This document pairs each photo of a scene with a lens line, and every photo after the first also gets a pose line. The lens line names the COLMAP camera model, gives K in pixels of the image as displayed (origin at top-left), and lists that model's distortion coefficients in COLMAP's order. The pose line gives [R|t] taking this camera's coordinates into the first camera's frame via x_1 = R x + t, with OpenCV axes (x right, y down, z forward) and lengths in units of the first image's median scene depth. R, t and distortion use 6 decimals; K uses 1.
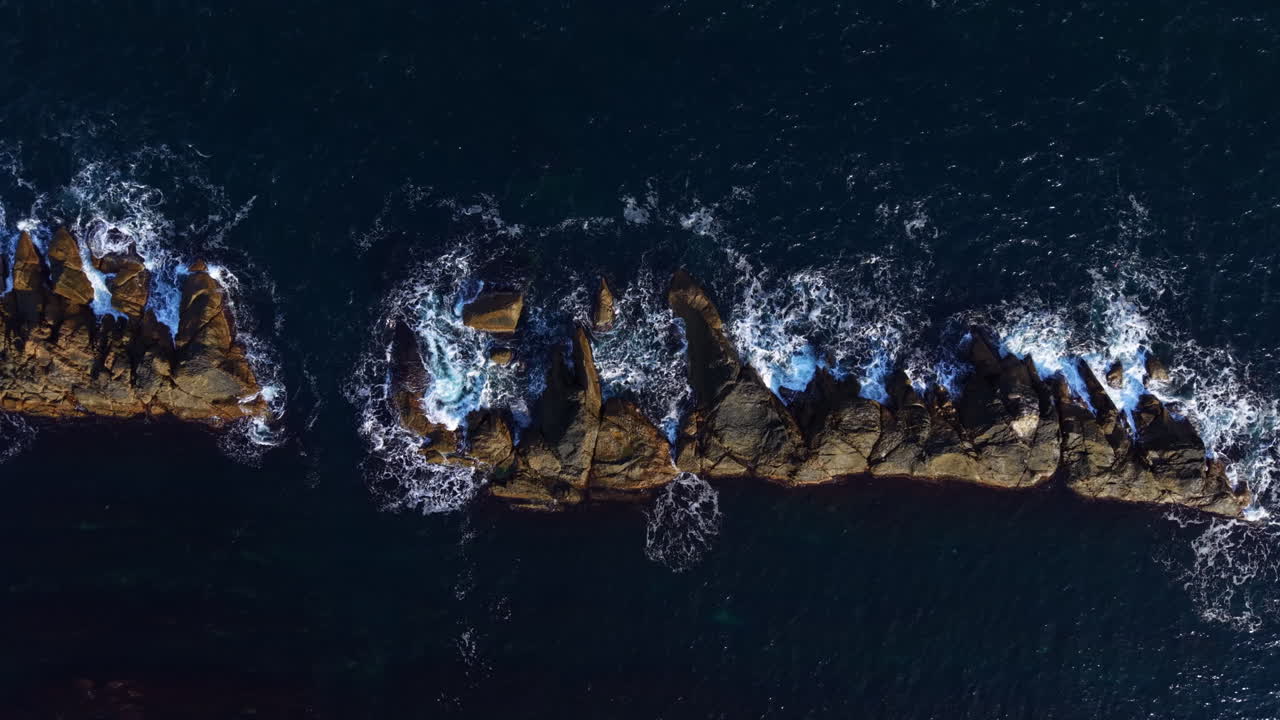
lens RADIAL K [[515.1, 0, 639.5], [0, 515.1, 362.3], [0, 0, 1]] dist [-0.000154, -0.000029]
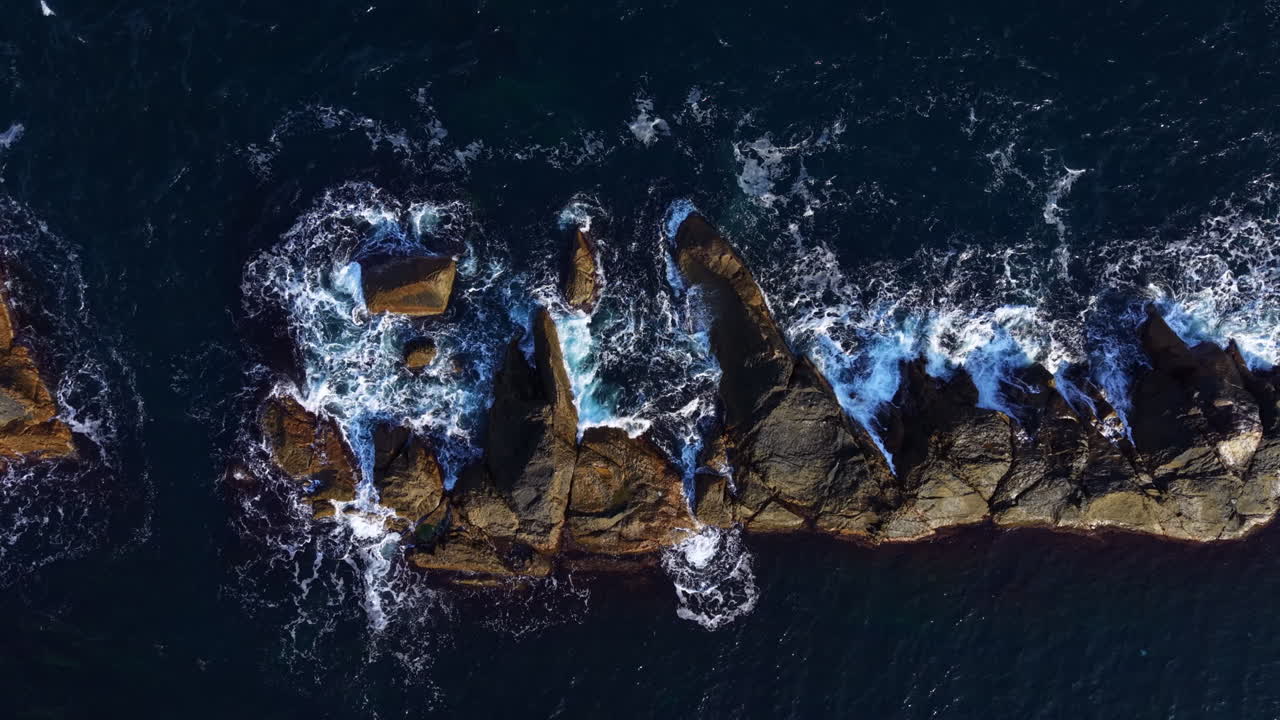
lens RADIAL K [[515.1, 0, 639.7], [0, 515.1, 358.4], [0, 0, 1]] dist [-0.000154, -0.000029]
pose [[0.999861, -0.016614, -0.001455, 0.004938], [0.016606, 0.999846, -0.005667, 0.002531], [0.001549, 0.005642, 0.999983, 0.350670]]
